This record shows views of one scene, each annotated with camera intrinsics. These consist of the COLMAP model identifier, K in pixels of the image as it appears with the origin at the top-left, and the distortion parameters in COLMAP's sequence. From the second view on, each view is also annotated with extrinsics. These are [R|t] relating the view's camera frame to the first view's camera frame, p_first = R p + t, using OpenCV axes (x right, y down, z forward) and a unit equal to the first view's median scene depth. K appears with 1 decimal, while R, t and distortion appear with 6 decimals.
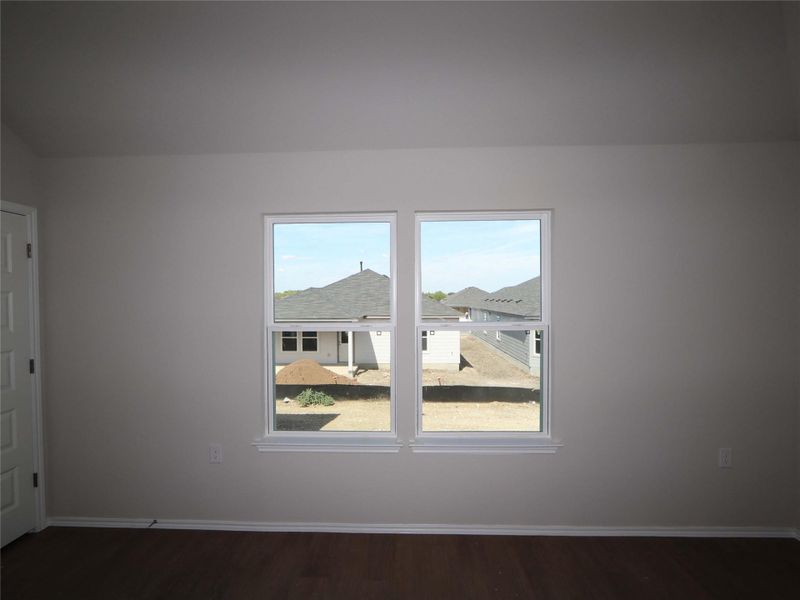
lens RADIAL K [[421.2, 0, 395.0], [0, 421.2, 303.4], [0, 0, 1]] dist [-0.017409, 0.000240]
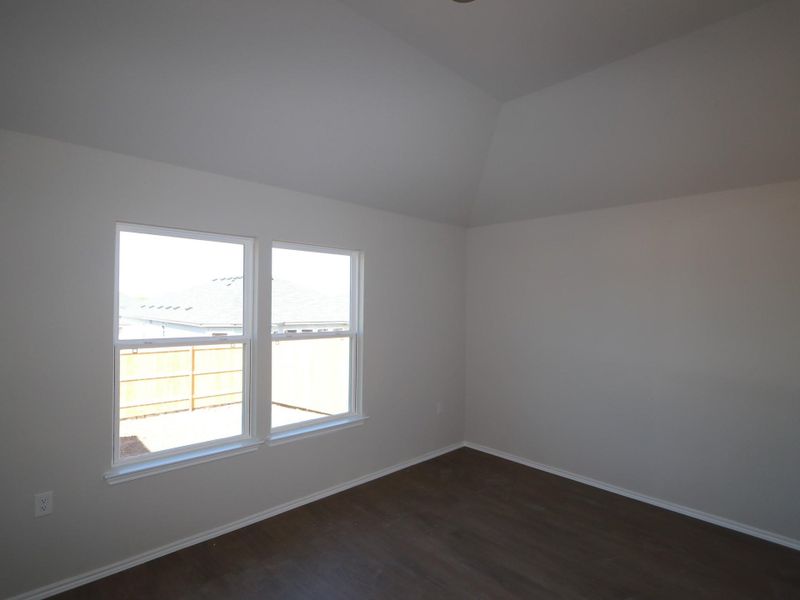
lens RADIAL K [[421.2, 0, 395.0], [0, 421.2, 303.4], [0, 0, 1]] dist [-0.017409, 0.000240]
pose [[0.692259, 0.017591, 0.721435, -0.542668], [-0.006217, 0.999811, -0.018413, -0.021551], [-0.721623, 0.008262, 0.692237, -0.053254]]
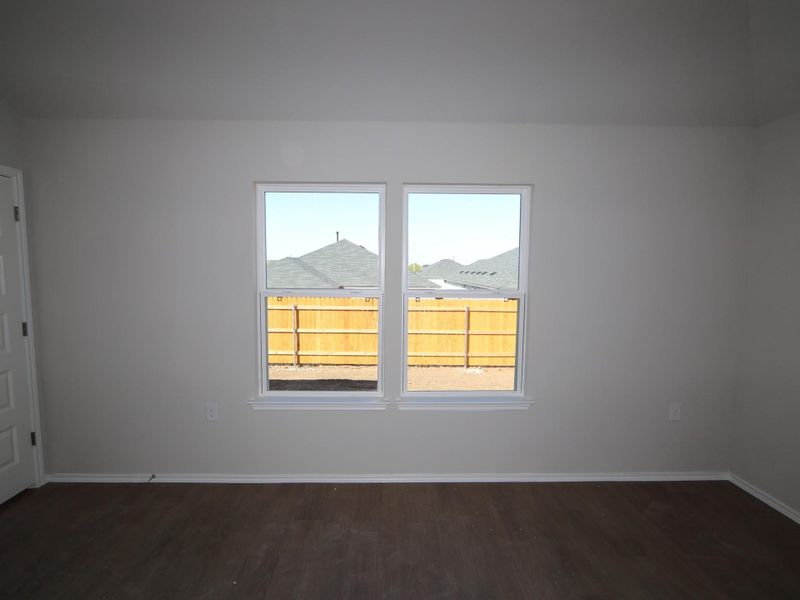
lens RADIAL K [[421.2, 0, 395.0], [0, 421.2, 303.4], [0, 0, 1]] dist [-0.017409, 0.000240]
pose [[0.998064, 0.008766, 0.061575, -0.035045], [-0.012889, 0.997678, 0.066882, 0.009111], [-0.060846, -0.067546, 0.995859, -0.058558]]
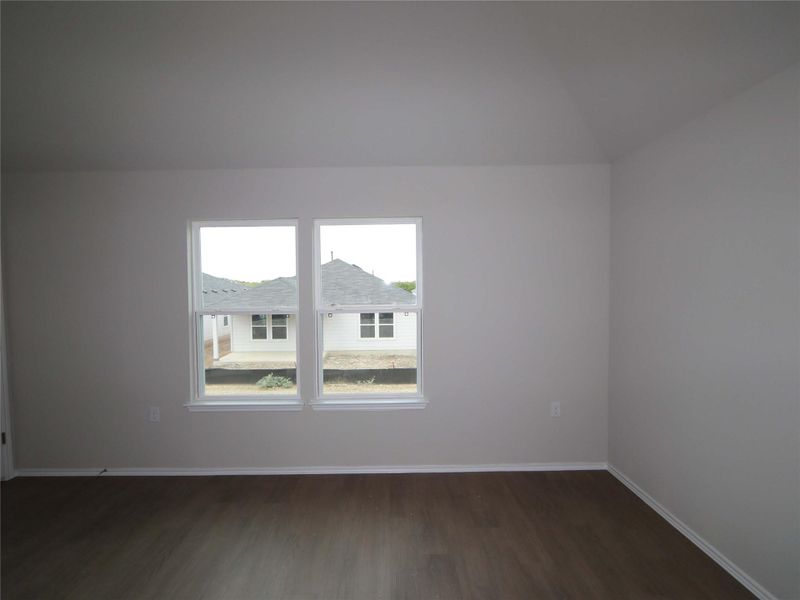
lens RADIAL K [[421.2, 0, 395.0], [0, 421.2, 303.4], [0, 0, 1]] dist [-0.017409, 0.000240]
pose [[0.998981, -0.008122, 0.044403, 0.227912], [0.006932, 0.999614, 0.026894, 0.003327], [-0.044604, -0.026559, 0.998652, -0.251960]]
